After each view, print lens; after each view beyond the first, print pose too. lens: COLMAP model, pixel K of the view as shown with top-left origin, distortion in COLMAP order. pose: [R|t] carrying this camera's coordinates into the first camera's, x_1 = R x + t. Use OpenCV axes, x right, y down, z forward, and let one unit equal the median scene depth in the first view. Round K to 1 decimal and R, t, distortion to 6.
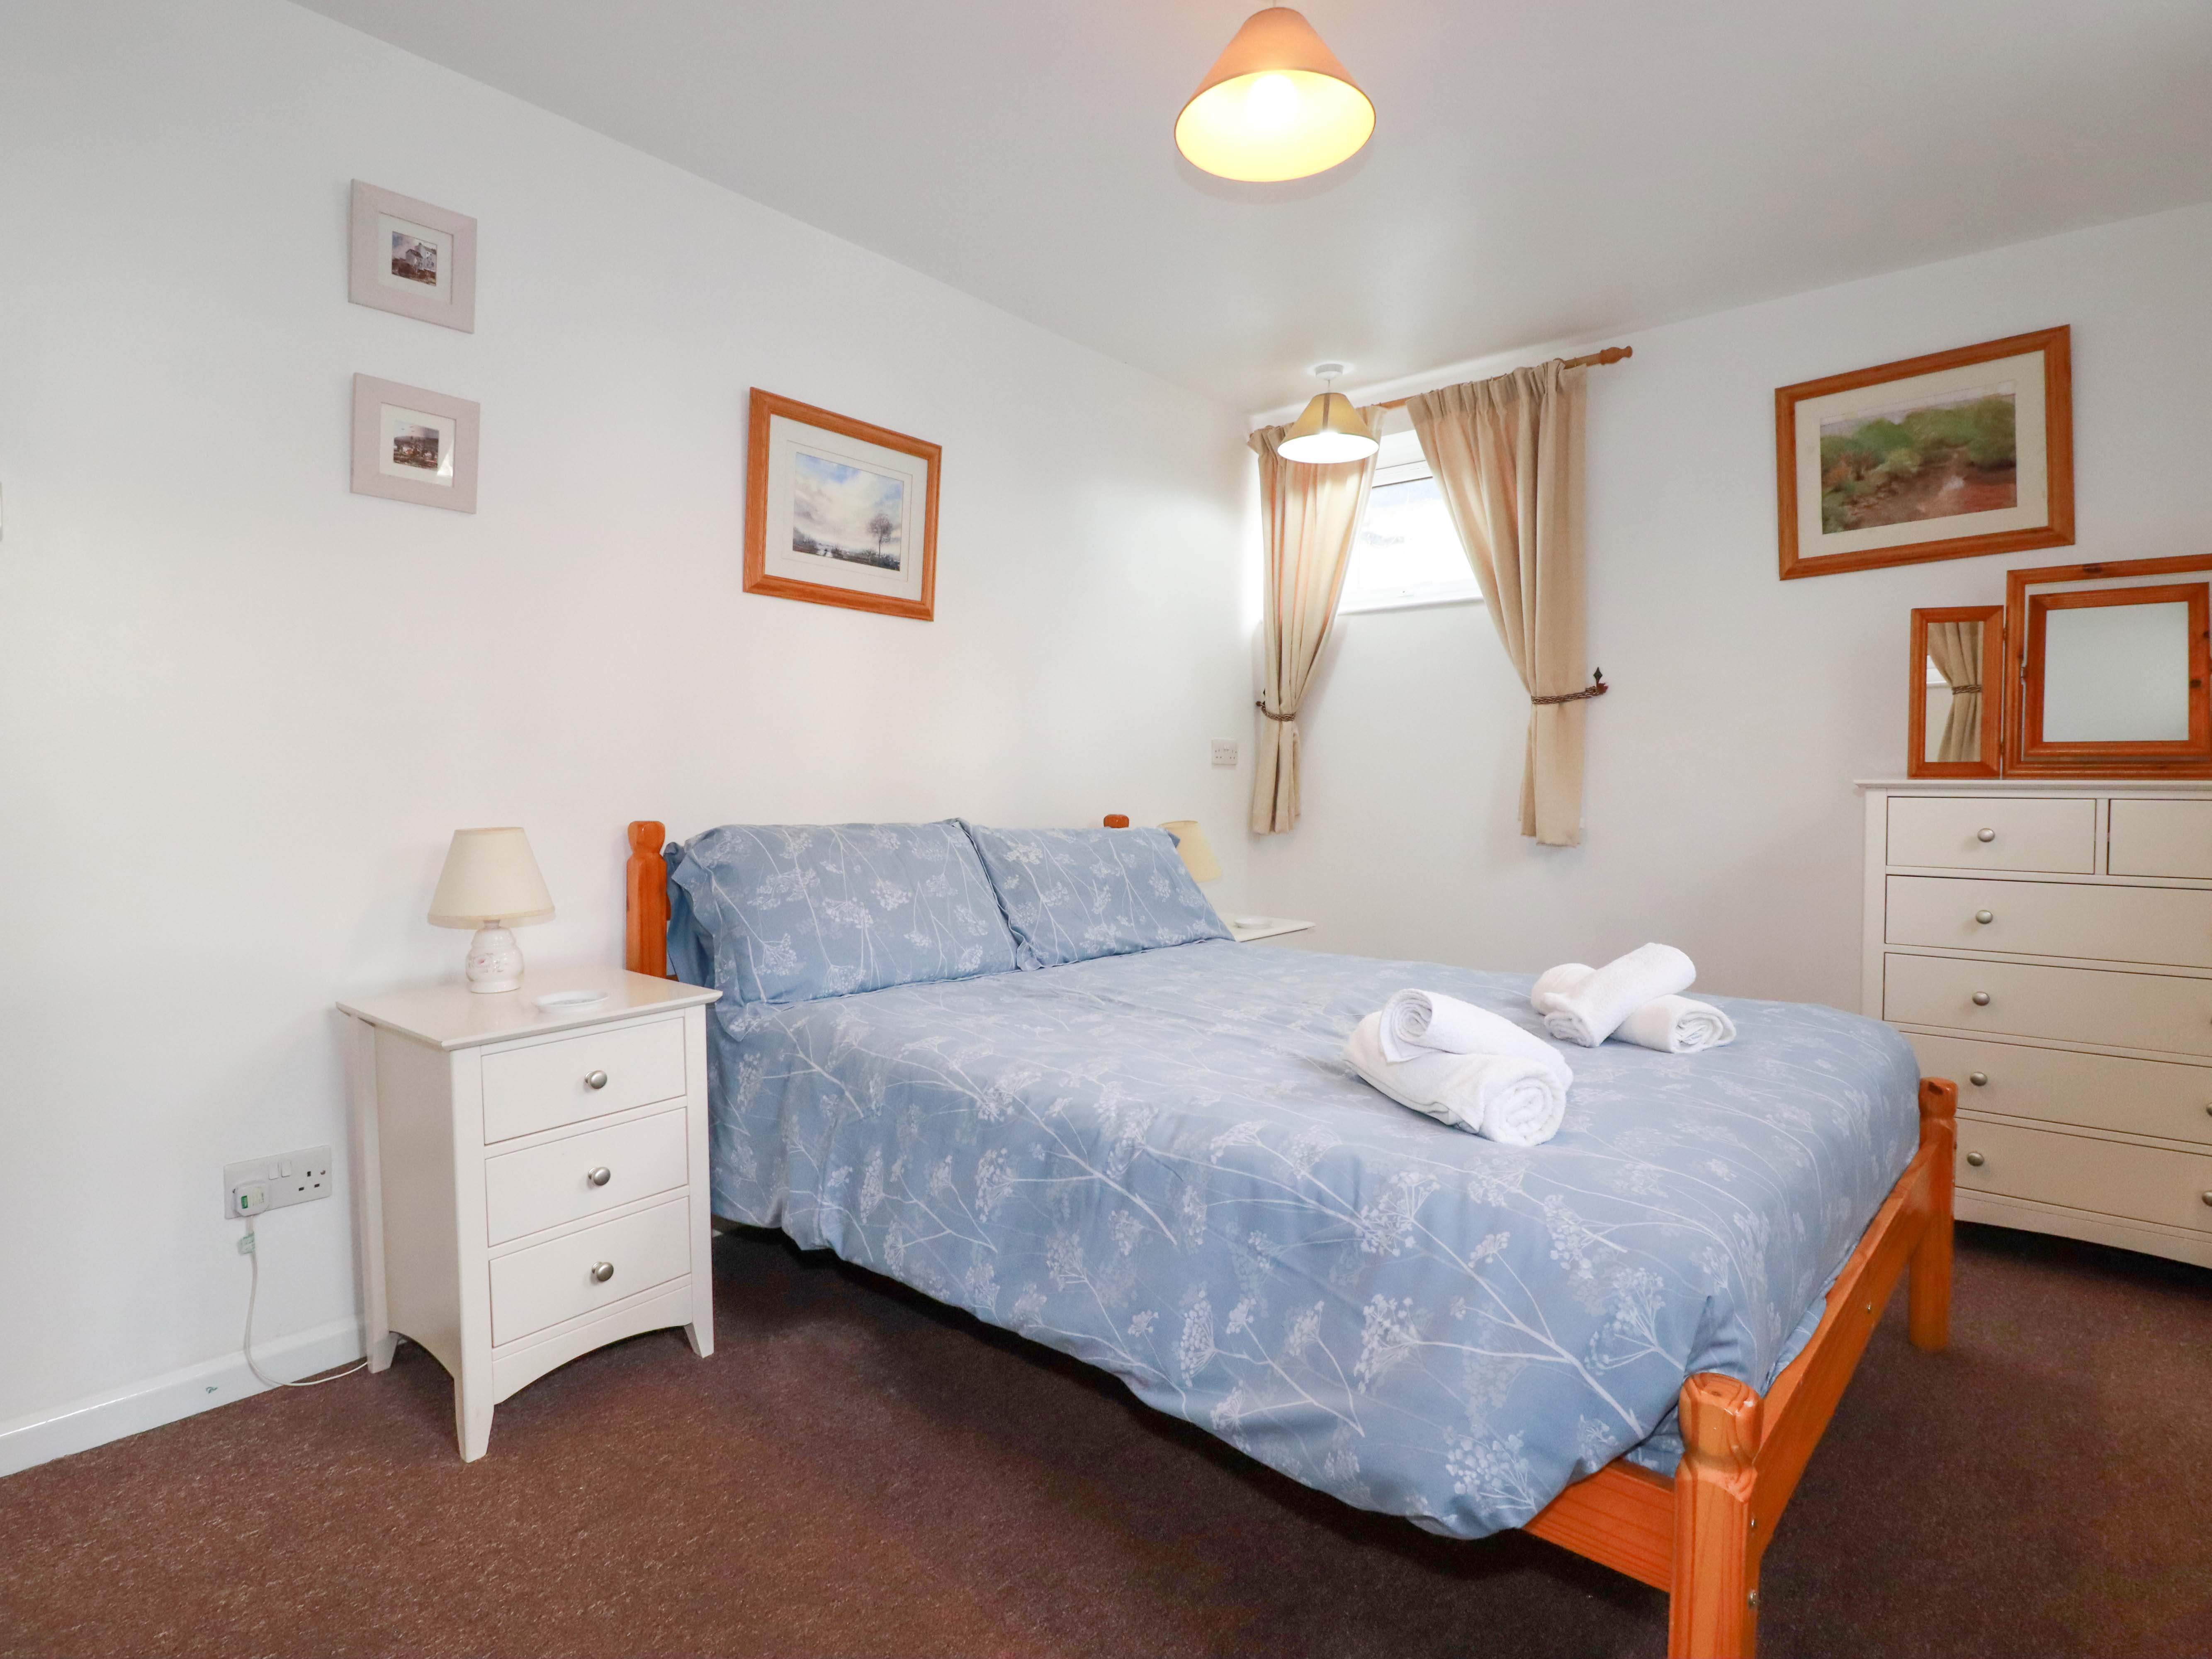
lens RADIAL K [[1129.3, 0, 1105.1], [0, 1129.3, 817.3], [0, 0, 1]] dist [-0.001541, -0.000354]
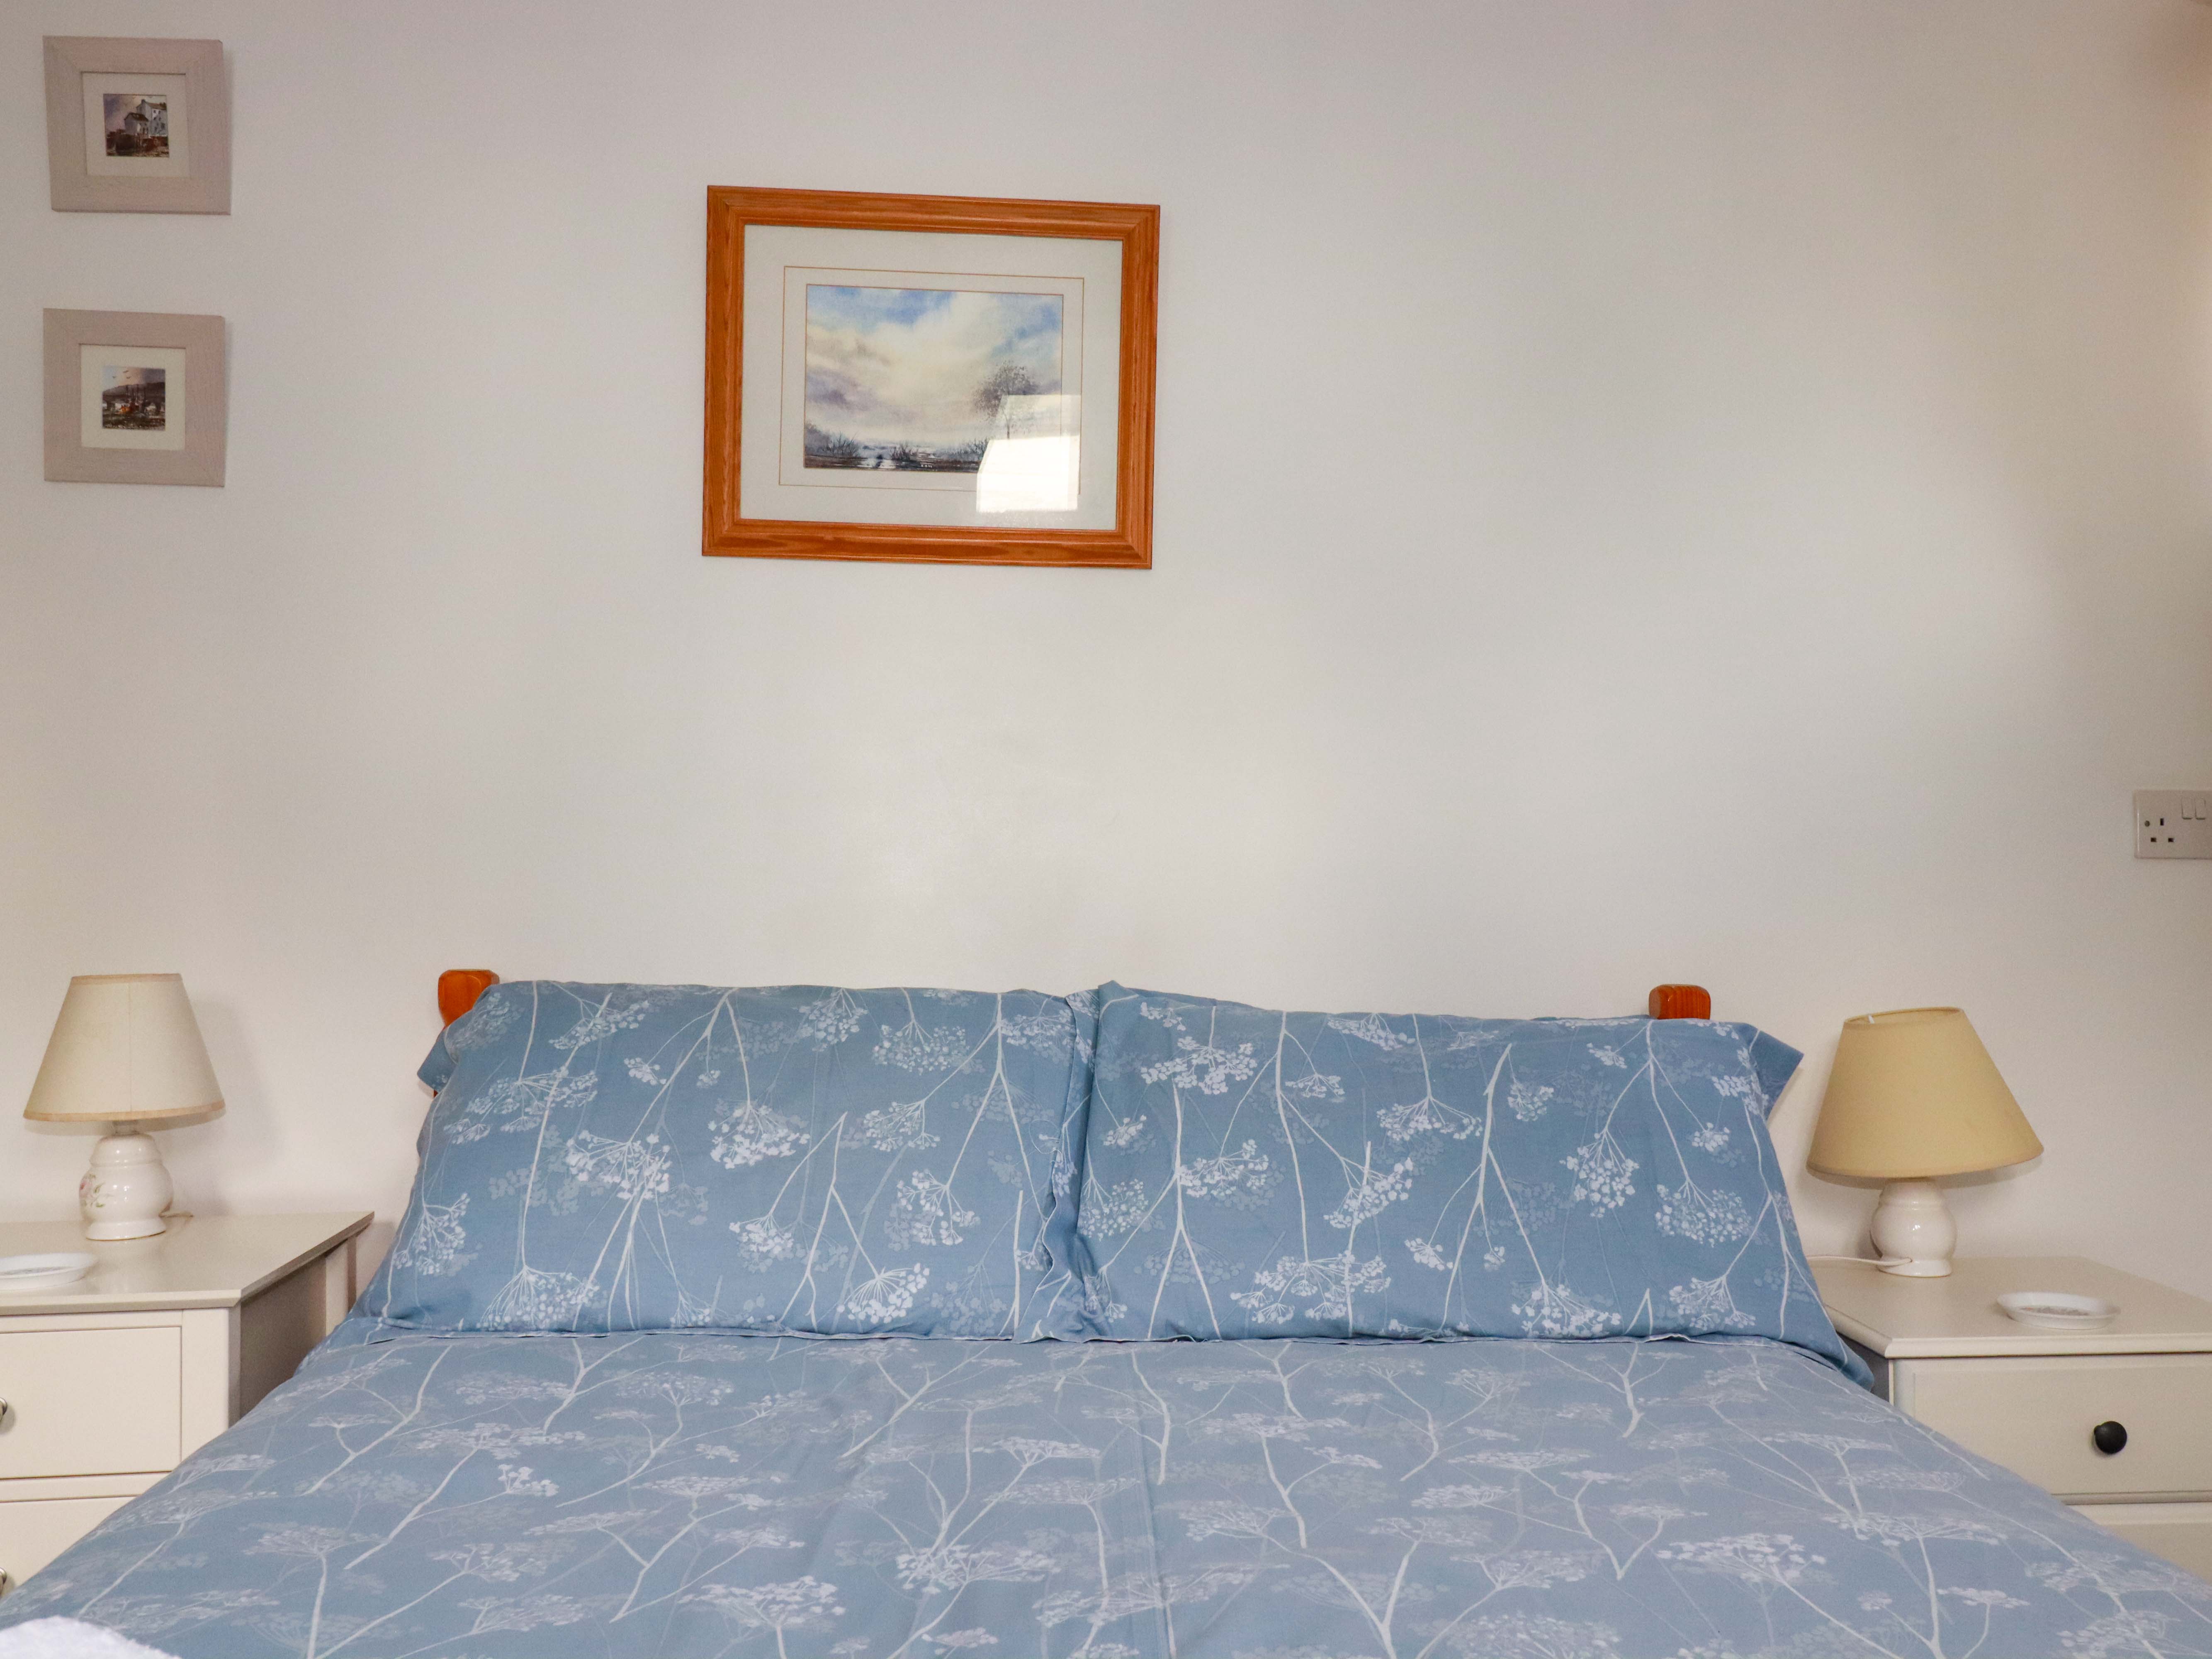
lens RADIAL K [[1871.2, 0, 1106.3], [0, 1871.2, 837.4], [0, 0, 1]] dist [0.002407, 0.010574]
pose [[0.709467, -0.022290, -0.704386, 0.474989], [-0.025548, 0.998029, -0.057314, -0.016475], [0.704275, 0.058658, 0.707500, 0.522747]]
